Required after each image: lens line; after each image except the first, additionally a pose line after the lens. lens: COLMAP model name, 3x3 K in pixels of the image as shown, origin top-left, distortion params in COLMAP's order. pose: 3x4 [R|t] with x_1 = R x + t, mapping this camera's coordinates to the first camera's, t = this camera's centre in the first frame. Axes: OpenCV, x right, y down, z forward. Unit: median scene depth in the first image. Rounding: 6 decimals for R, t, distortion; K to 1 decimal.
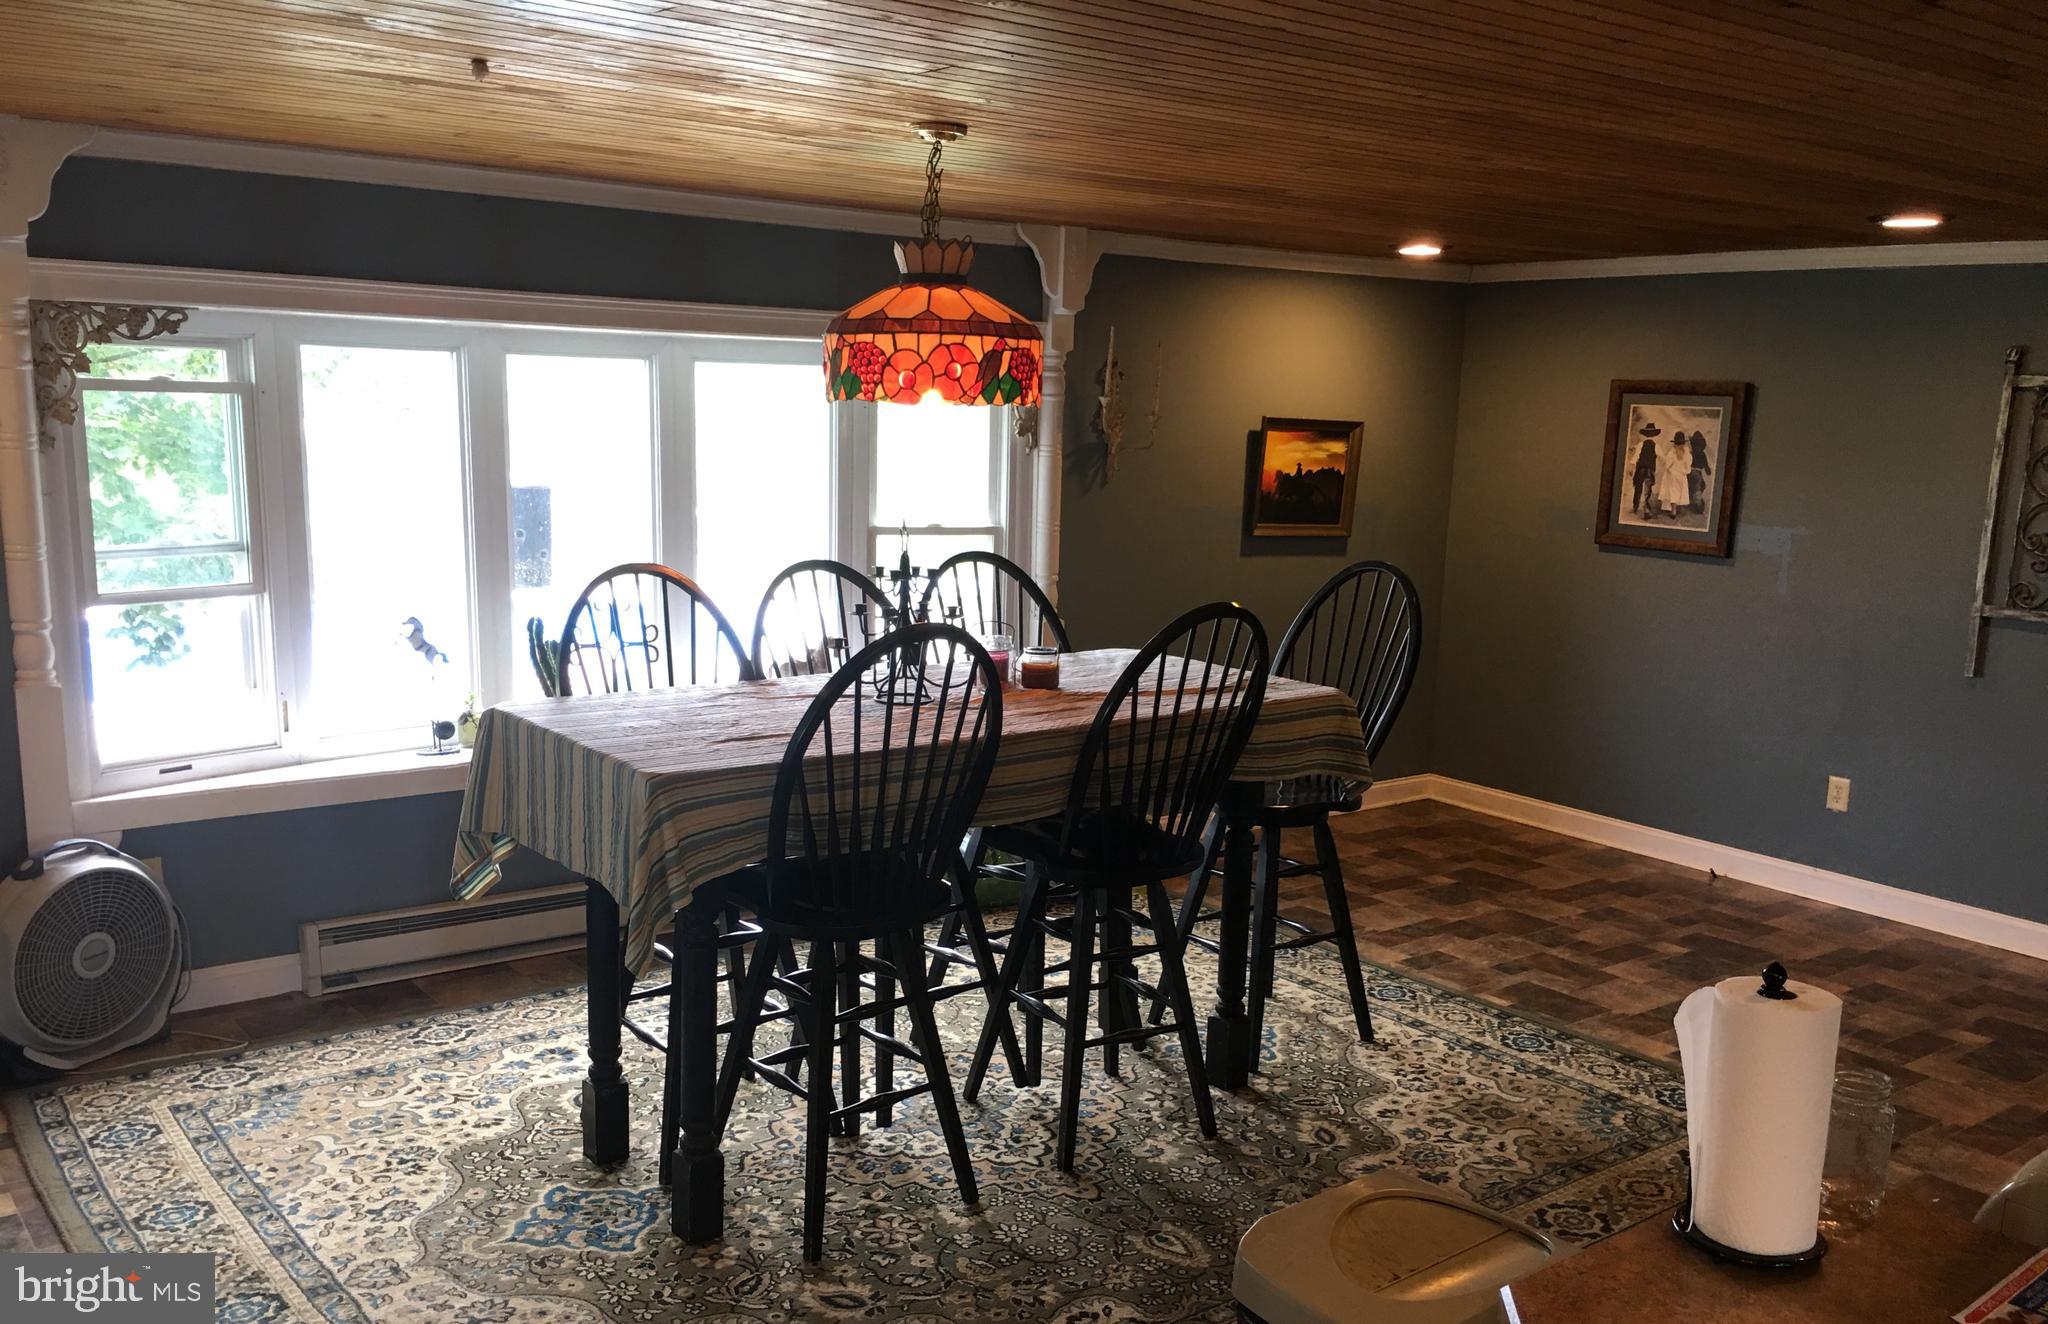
lens RADIAL K [[1732.6, 0, 1017.6], [0, 1732.6, 763.0], [0, 0, 1]] dist [0.063054, -0.073434]
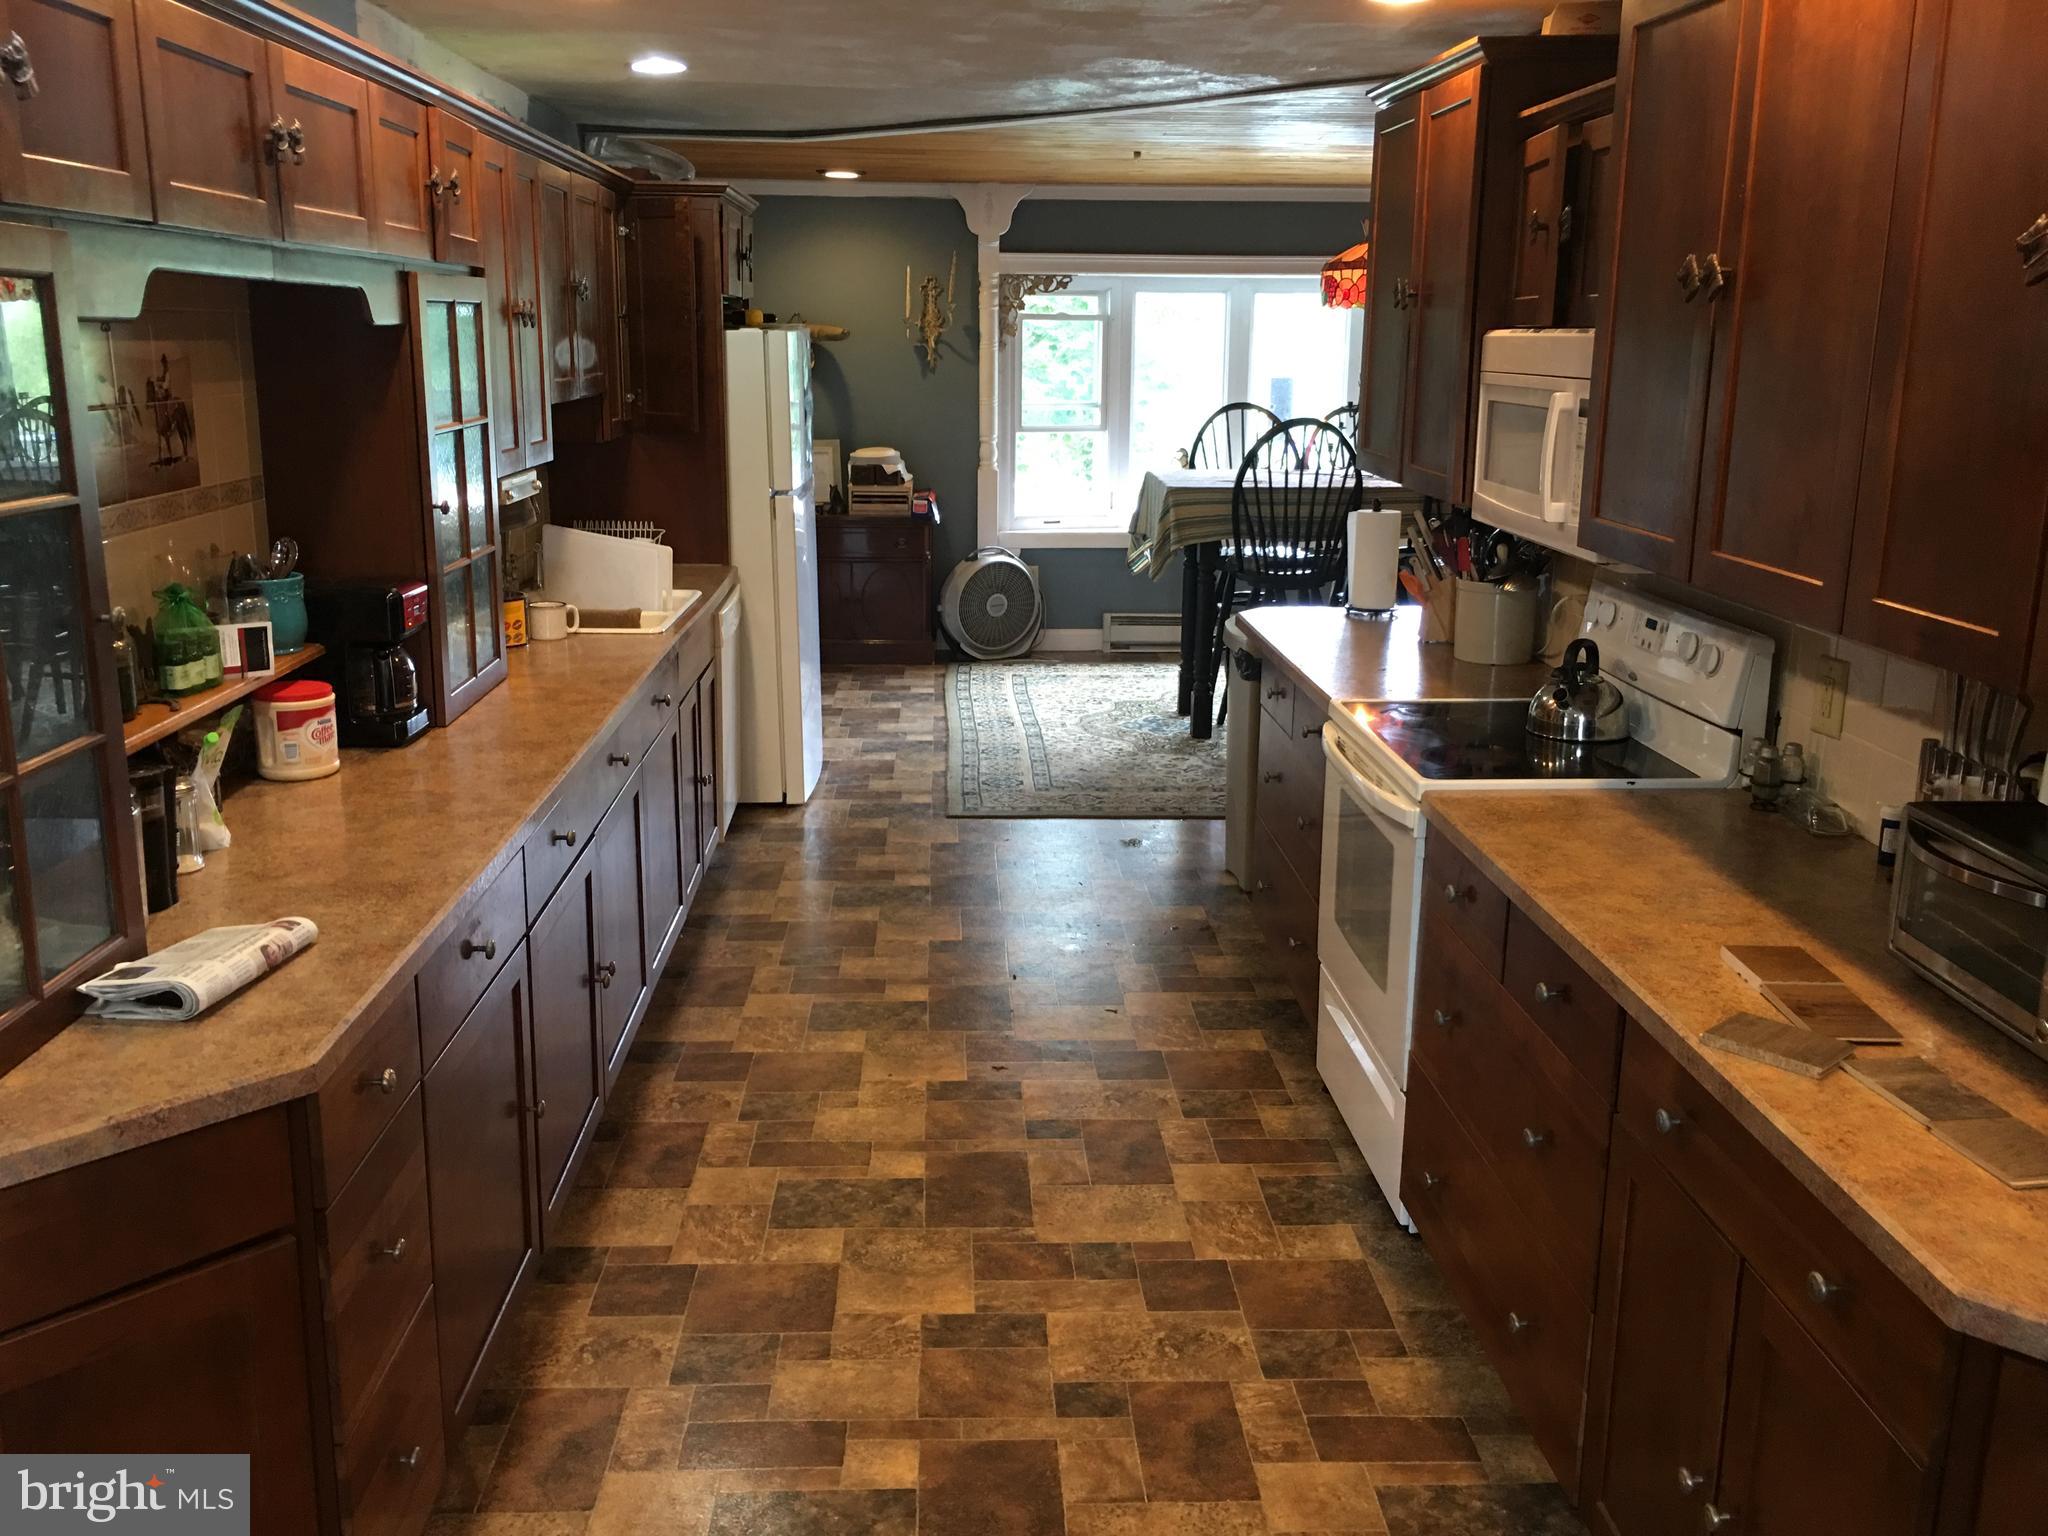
lens RADIAL K [[1785.4, 0, 1026.7], [0, 1785.4, 742.5], [0, 0, 1]] dist [0.143582, -0.176947]
pose [[0.814032, 0.107306, -0.570822, 0.688035], [-0.103595, 0.993851, 0.039095, 0.183887], [0.571507, 0.027310, 0.820143, -0.654670]]
